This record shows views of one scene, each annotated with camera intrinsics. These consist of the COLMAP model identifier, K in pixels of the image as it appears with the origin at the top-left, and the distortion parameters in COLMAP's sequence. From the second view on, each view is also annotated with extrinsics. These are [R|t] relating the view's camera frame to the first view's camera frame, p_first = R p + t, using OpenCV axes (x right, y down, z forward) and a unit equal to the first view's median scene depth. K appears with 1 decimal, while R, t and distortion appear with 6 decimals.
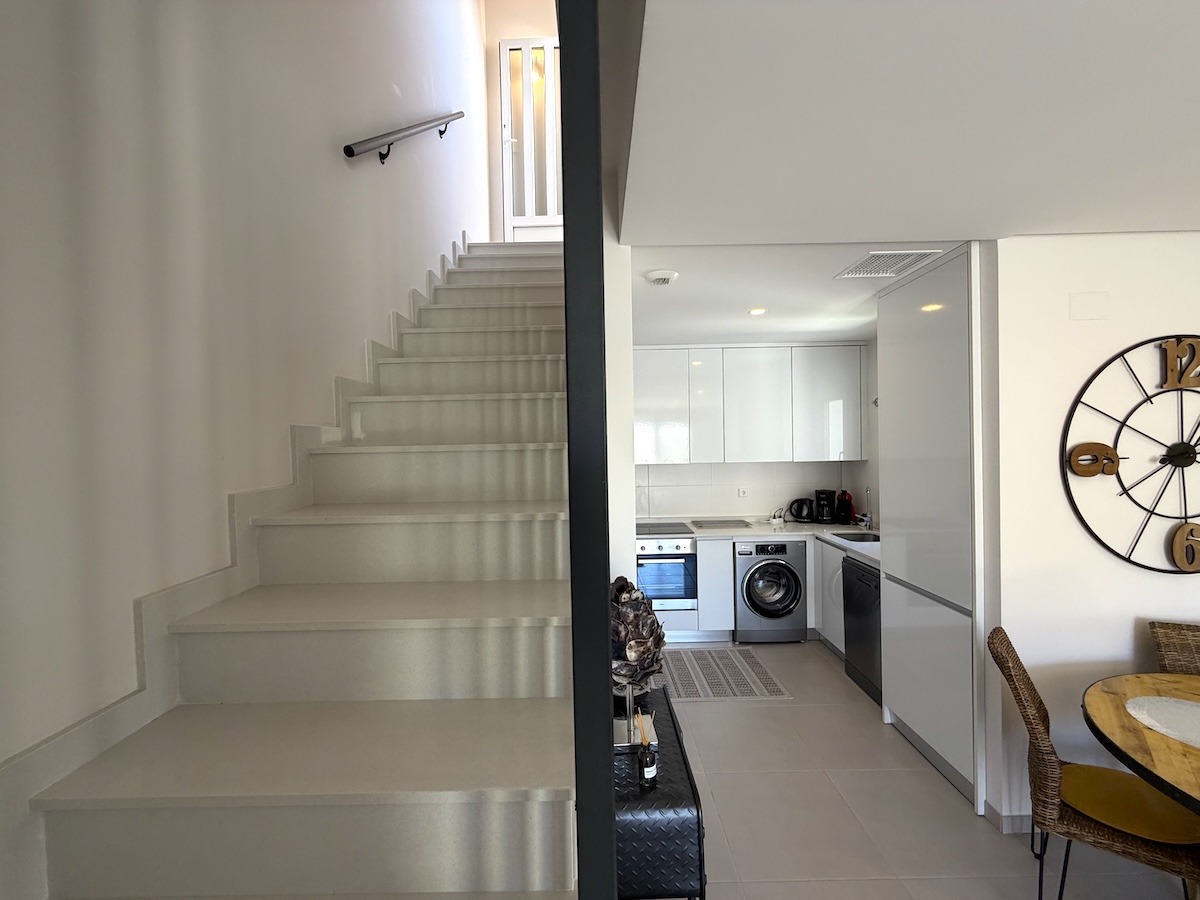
lens RADIAL K [[478.5, 0, 596.6], [0, 478.5, 452.2], [0, 0, 1]] dist [-0.000585, 0.000636]
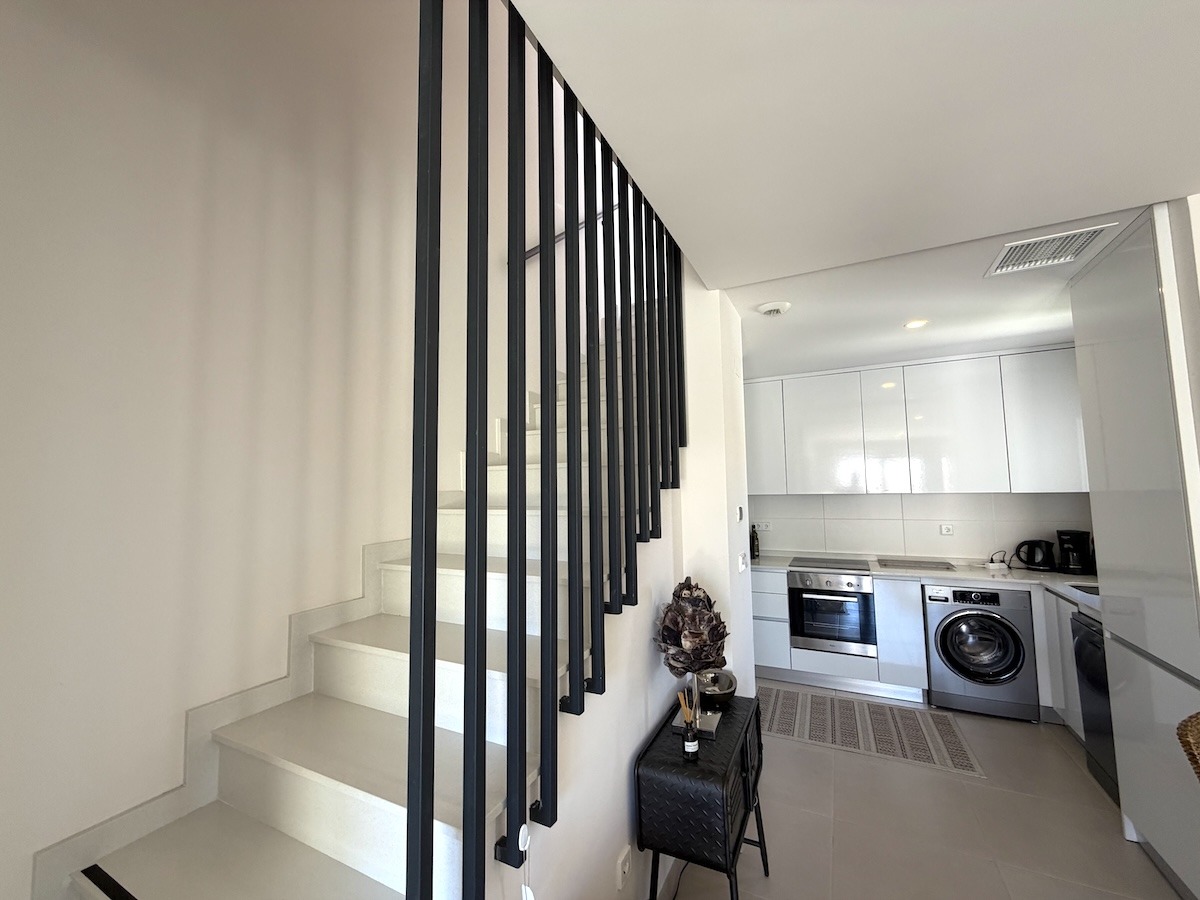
lens RADIAL K [[478.5, 0, 596.6], [0, 478.5, 452.2], [0, 0, 1]] dist [-0.000585, 0.000636]
pose [[0.892845, -0.029490, -0.449398, 0.194052], [-0.007917, 0.996672, -0.081132, 0.029854], [0.450295, 0.075996, 0.889640, -0.069541]]
